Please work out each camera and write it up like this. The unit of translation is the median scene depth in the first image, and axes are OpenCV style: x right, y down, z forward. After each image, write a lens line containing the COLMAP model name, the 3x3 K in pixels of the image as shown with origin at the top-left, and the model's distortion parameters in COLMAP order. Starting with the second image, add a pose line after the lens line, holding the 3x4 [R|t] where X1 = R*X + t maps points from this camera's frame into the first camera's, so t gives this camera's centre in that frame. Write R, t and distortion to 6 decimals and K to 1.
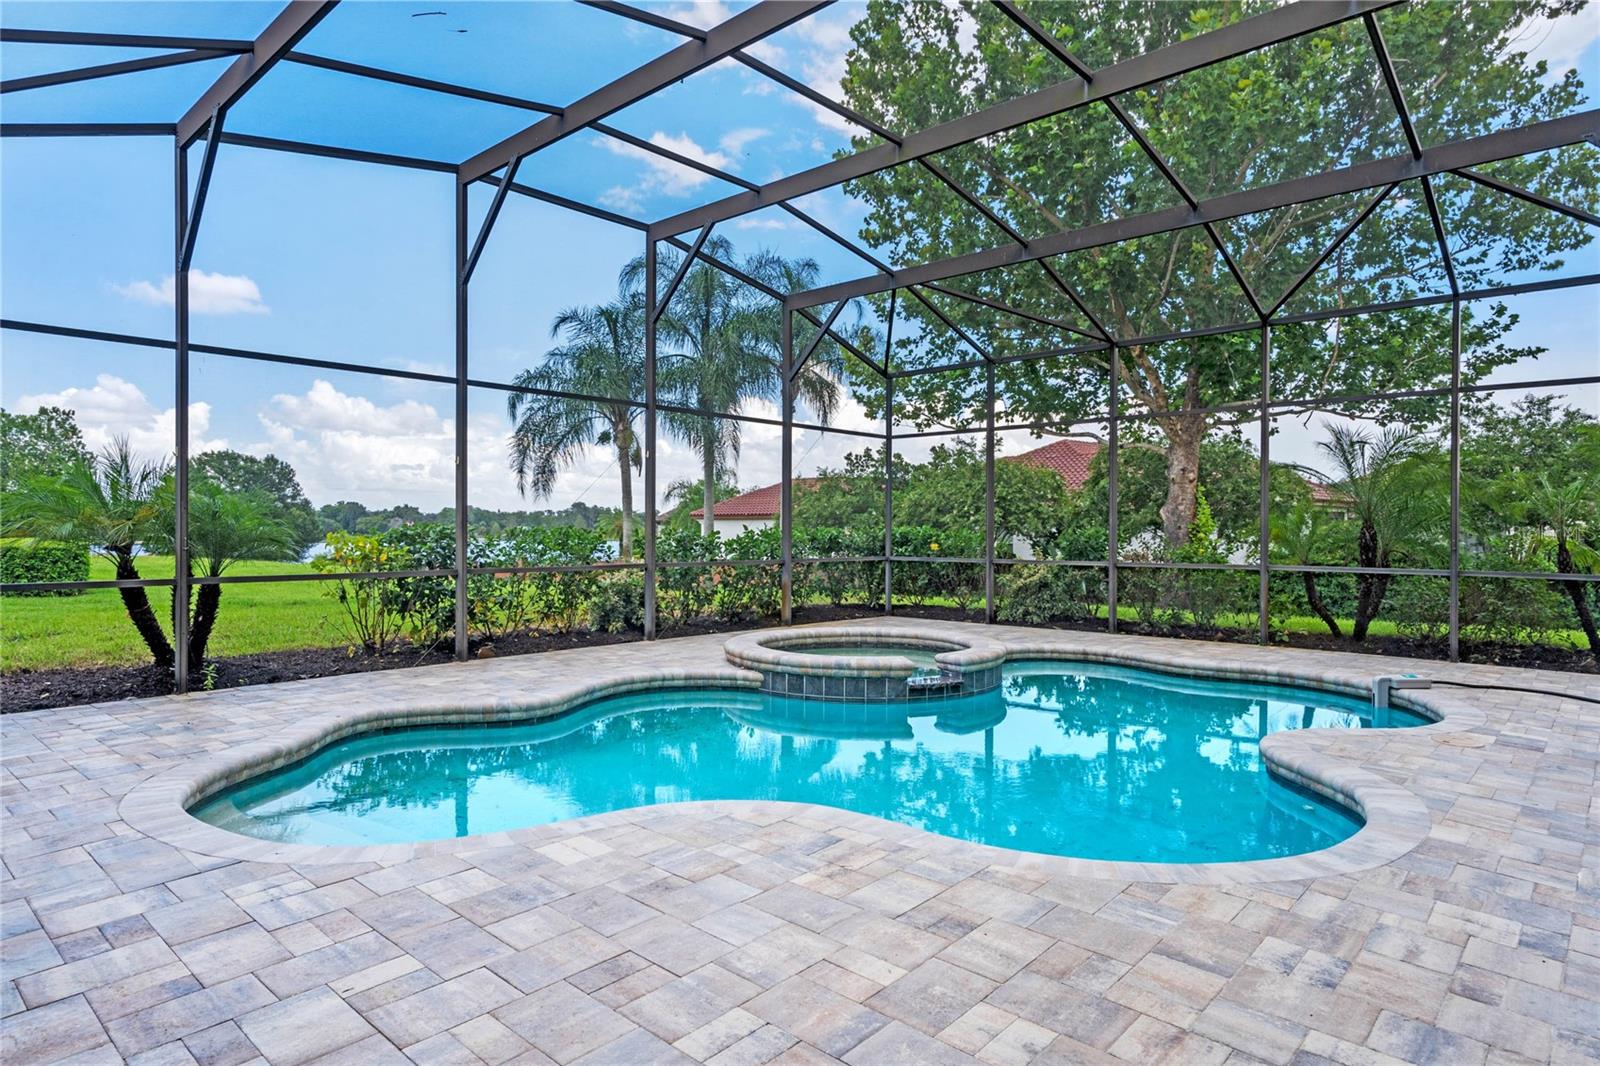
lens RADIAL K [[908.4, 0, 799.7], [0, 908.4, 536.0], [0, 0, 1]] dist [-0.005412, -0.001689]
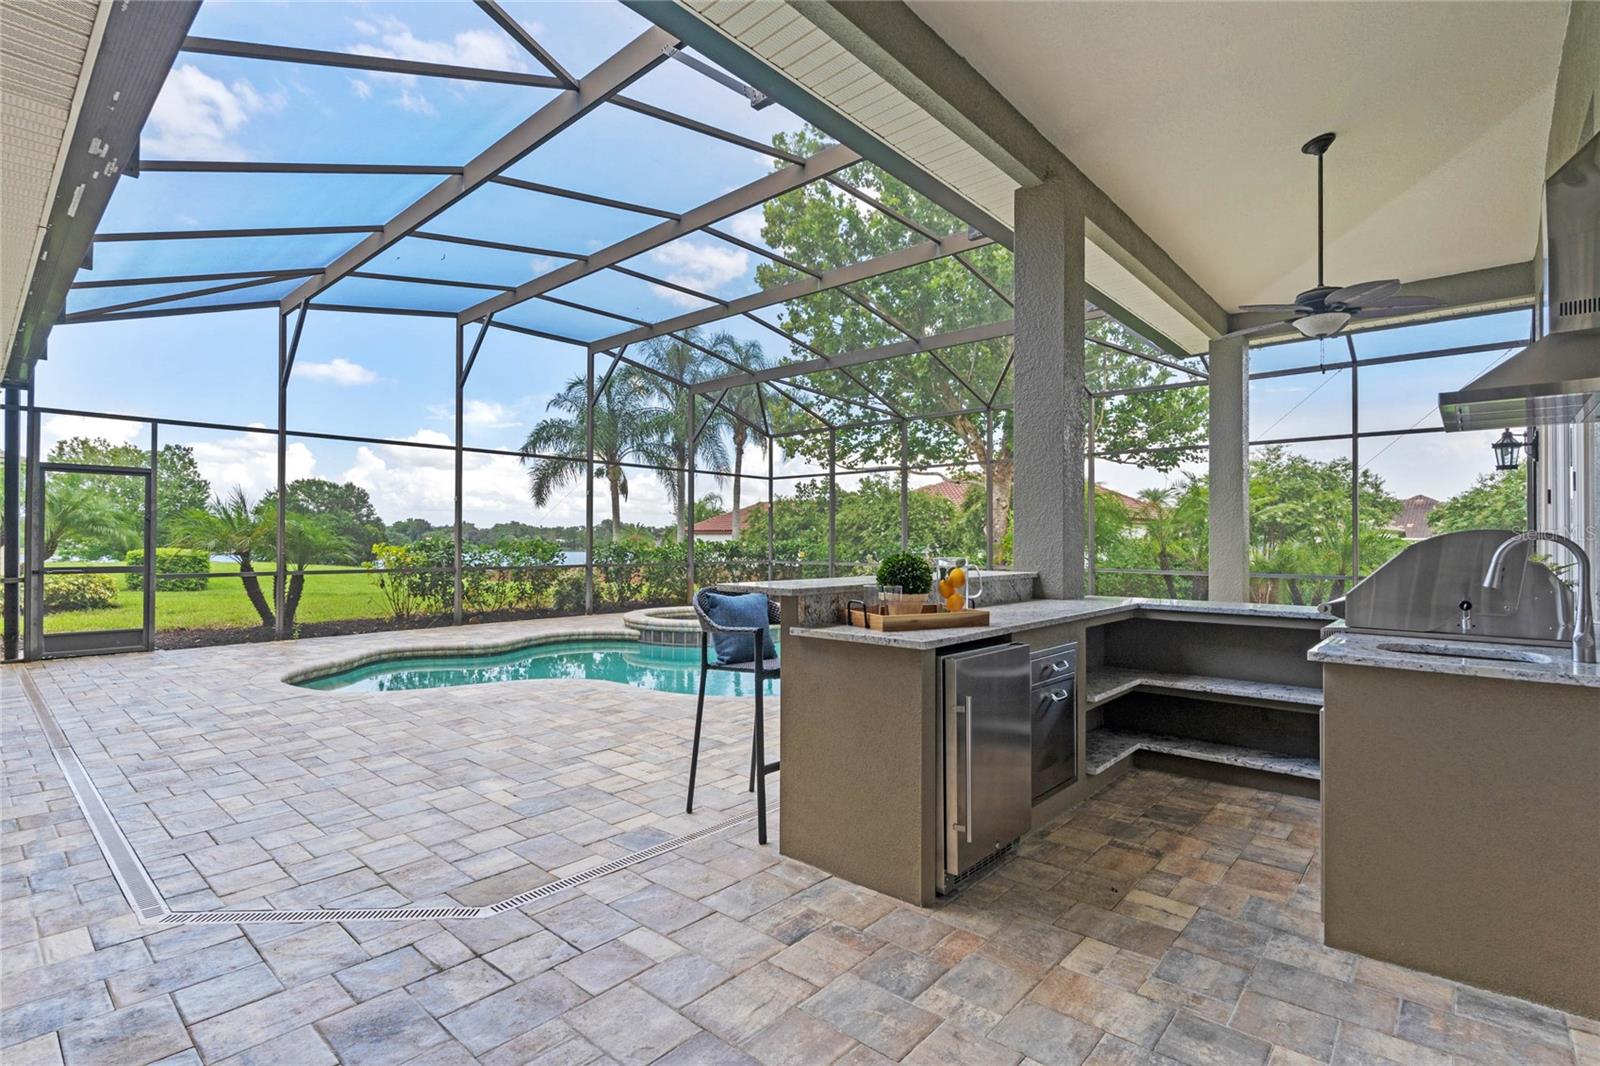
lens RADIAL K [[754.4, 0, 806.6], [0, 754.4, 535.9], [0, 0, 1]] dist [-0.010839, 0.000016]
pose [[0.999871, 0.000414, 0.016057, 0.203853], [-0.000170, 0.999885, -0.015177, 0.001649], [-0.016061, 0.015172, 0.999756, -0.306830]]
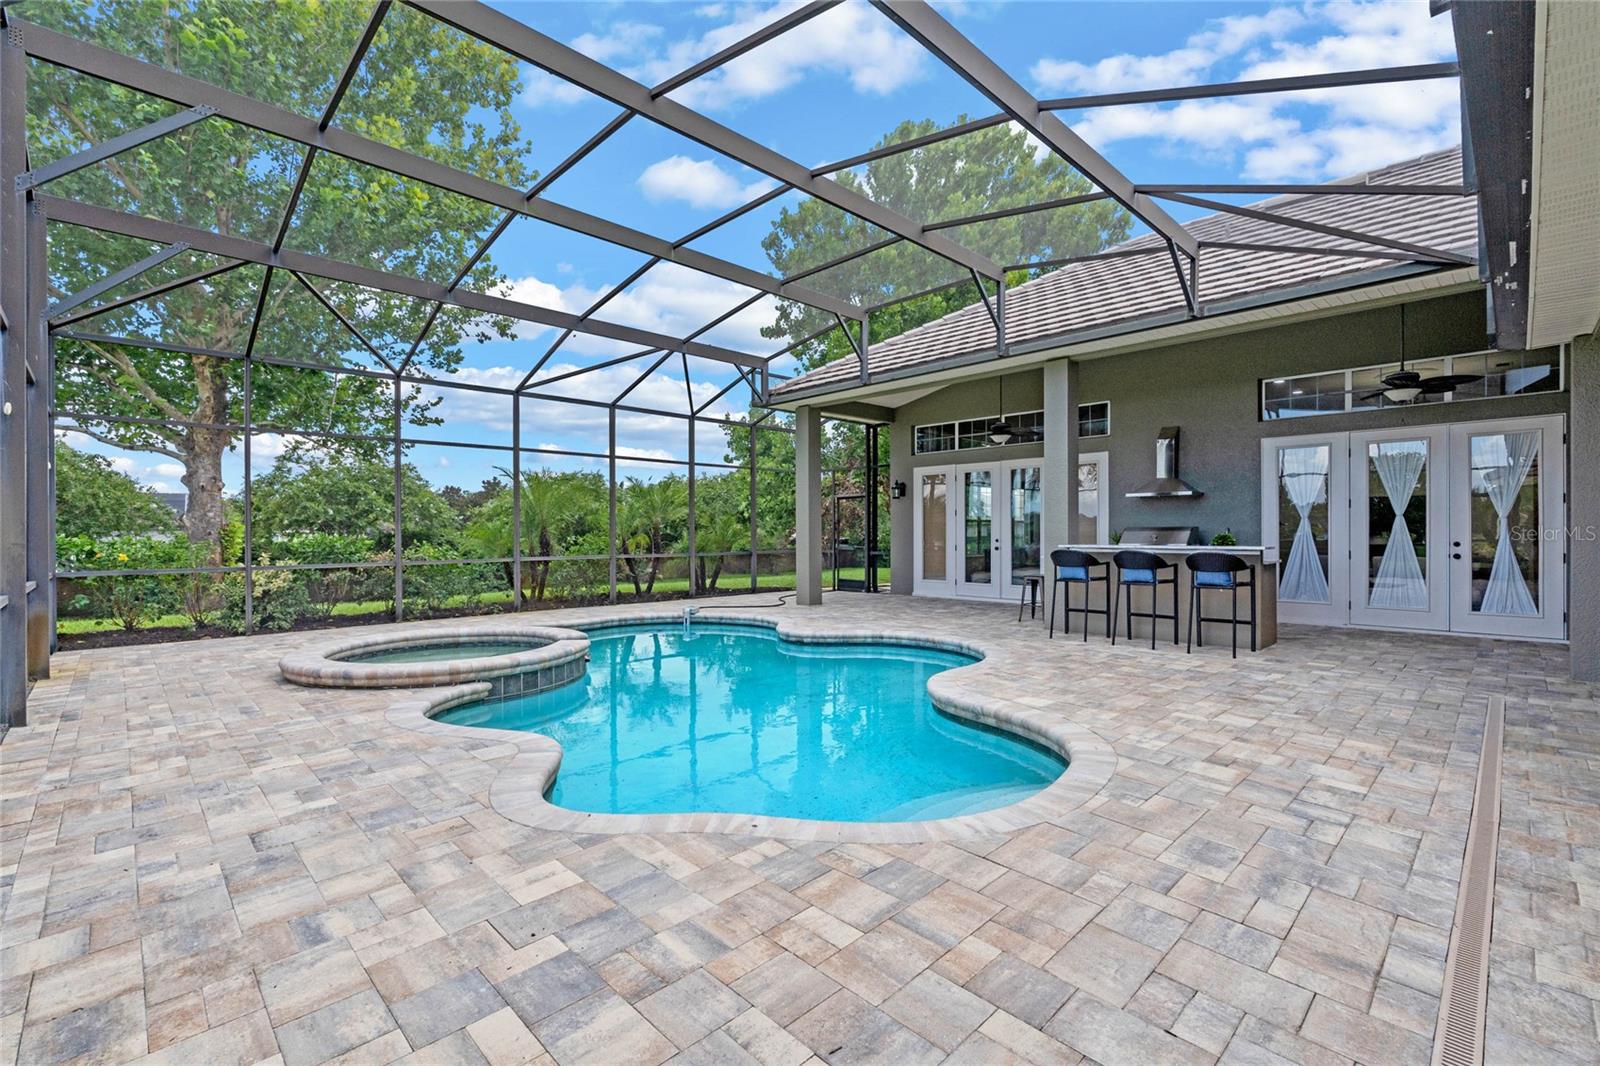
lens RADIAL K [[714.0, 0, 790.9], [0, 714.0, 529.0], [0, 0, 1]] dist [-0.007965, 0.000614]
pose [[0.065598, 0.004288, 0.997837, -0.678063], [0.012265, 0.999912, -0.005103, -0.004216], [-0.997771, 0.012573, 0.065540, 0.540610]]
